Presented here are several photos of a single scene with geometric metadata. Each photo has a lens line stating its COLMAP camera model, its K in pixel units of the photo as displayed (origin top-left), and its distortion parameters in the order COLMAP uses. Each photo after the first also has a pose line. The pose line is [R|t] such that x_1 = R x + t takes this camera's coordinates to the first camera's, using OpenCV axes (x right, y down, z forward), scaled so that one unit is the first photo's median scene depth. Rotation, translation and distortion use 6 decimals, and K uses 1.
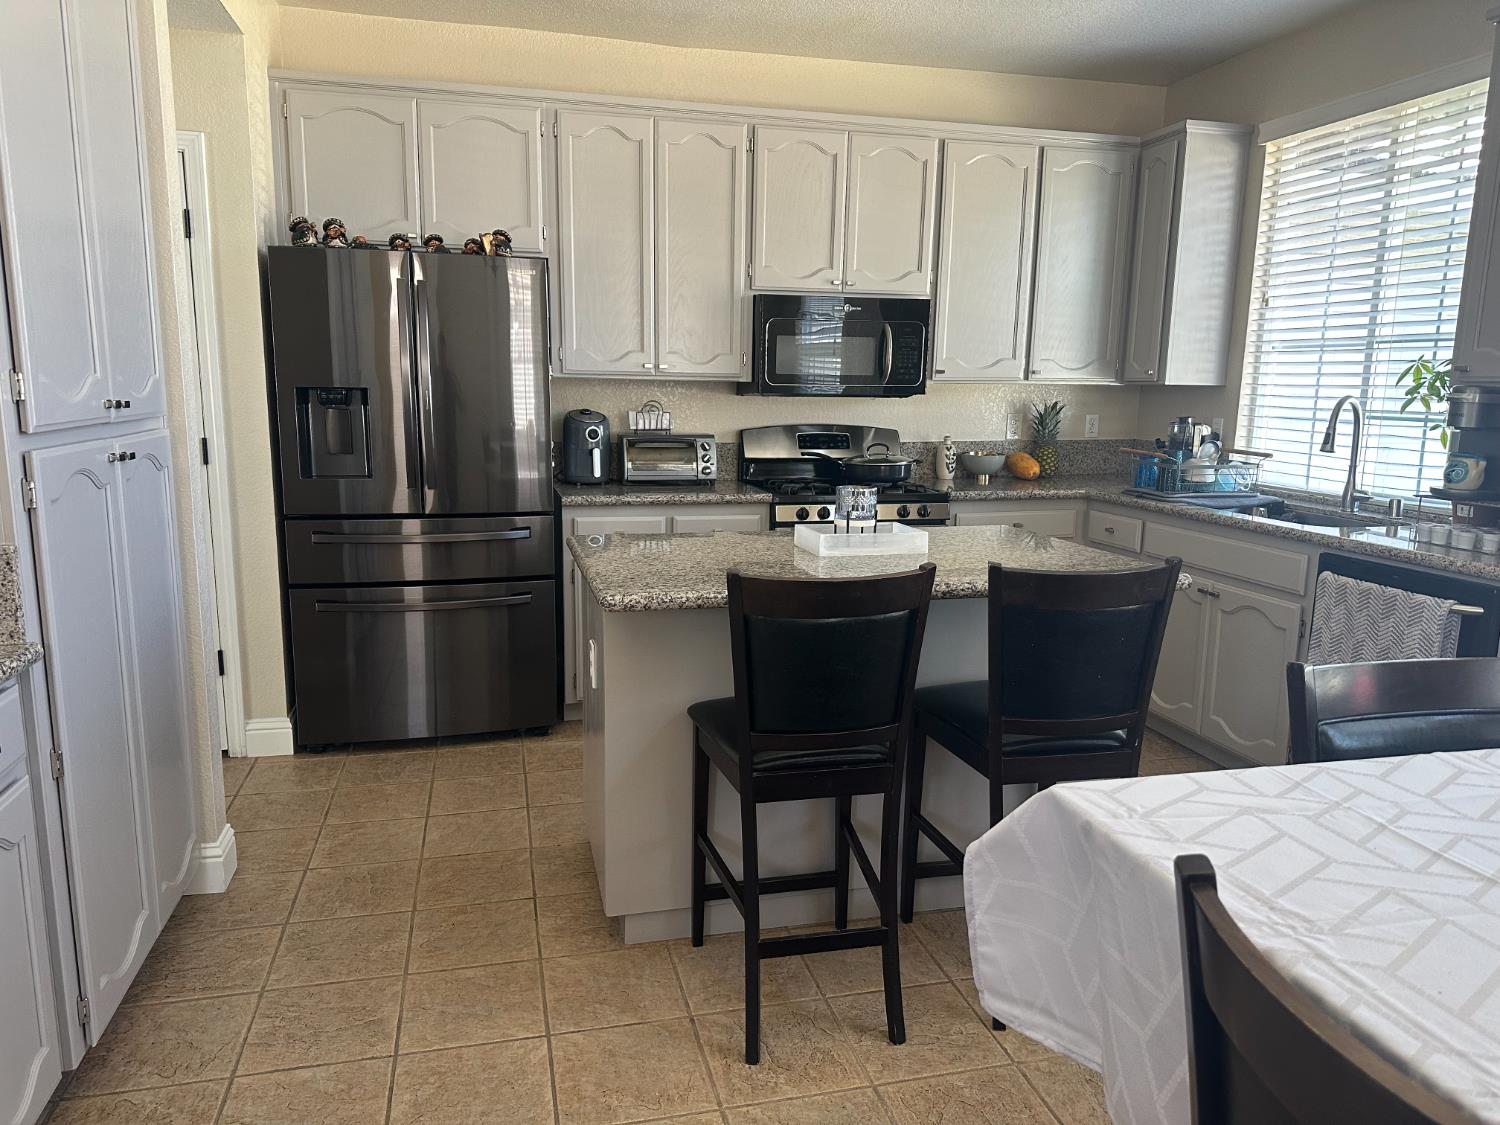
lens RADIAL K [[1045.9, 0, 736.6], [0, 1045.9, 574.9], [0, 0, 1]] dist [0.041335, -0.063022]
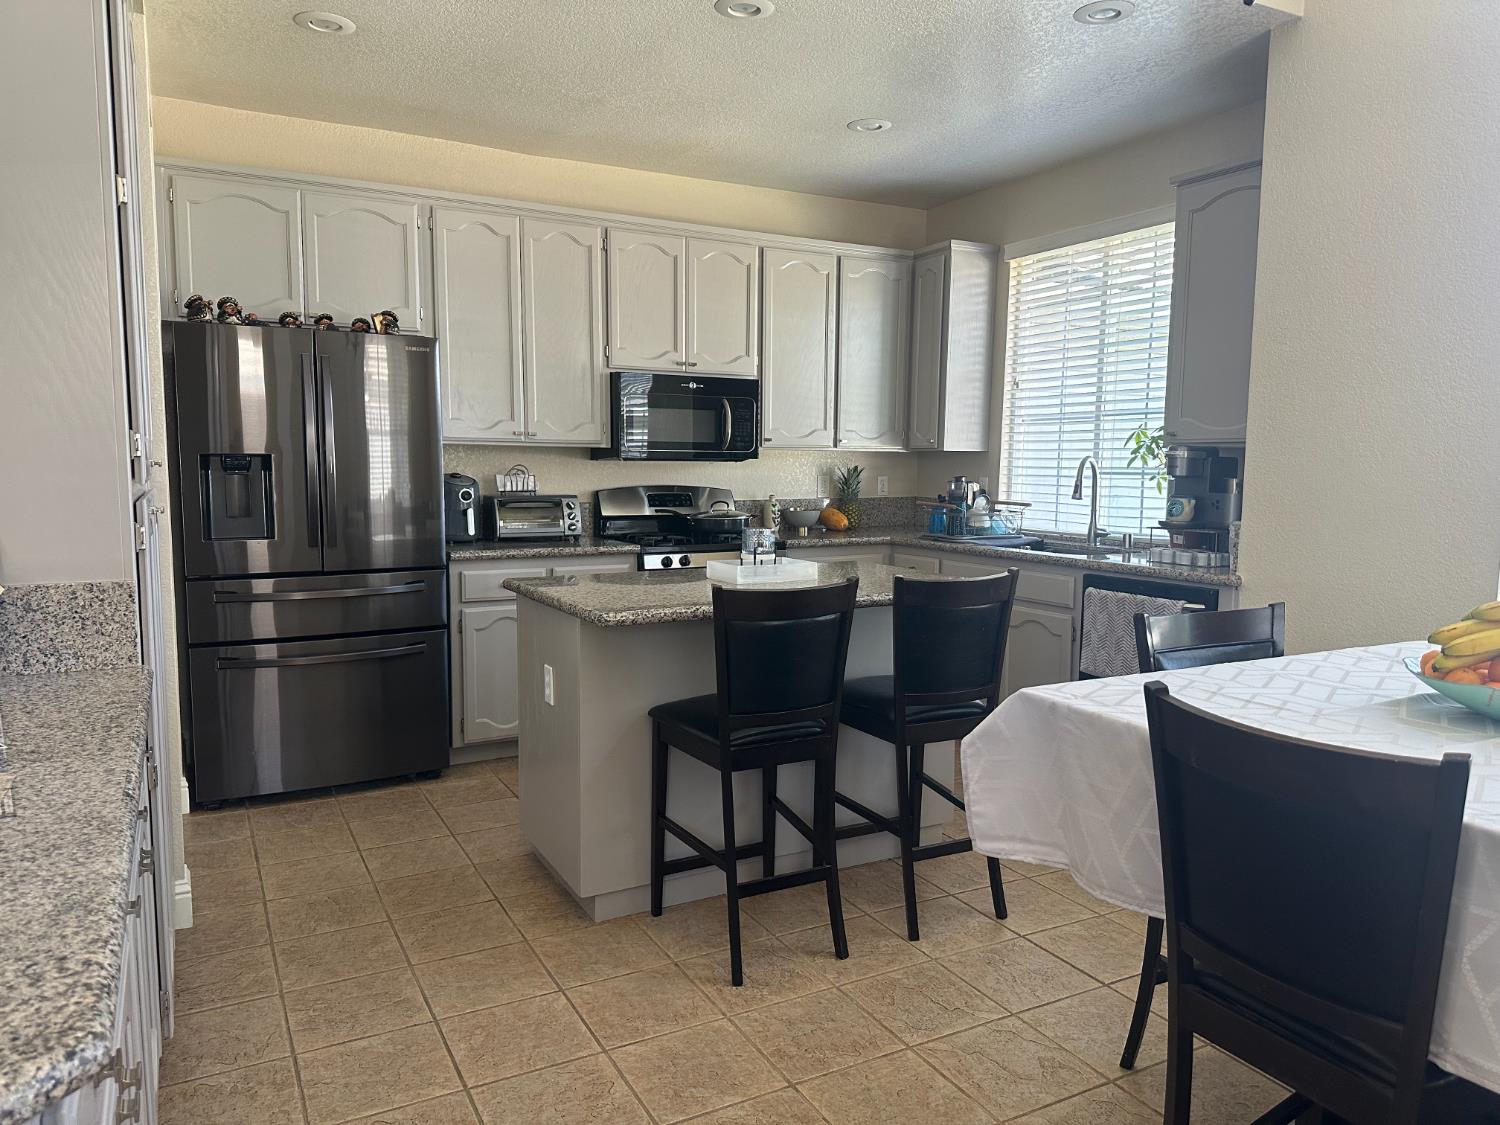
lens RADIAL K [[1045.9, 0, 744.5], [0, 1045.9, 570.4], [0, 0, 1]] dist [0.041335, -0.063022]
pose [[0.967997, -0.033220, 0.248753, -0.147402], [0.051524, 0.996392, -0.067438, 0.033762], [-0.245615, 0.078097, 0.966216, -0.128350]]
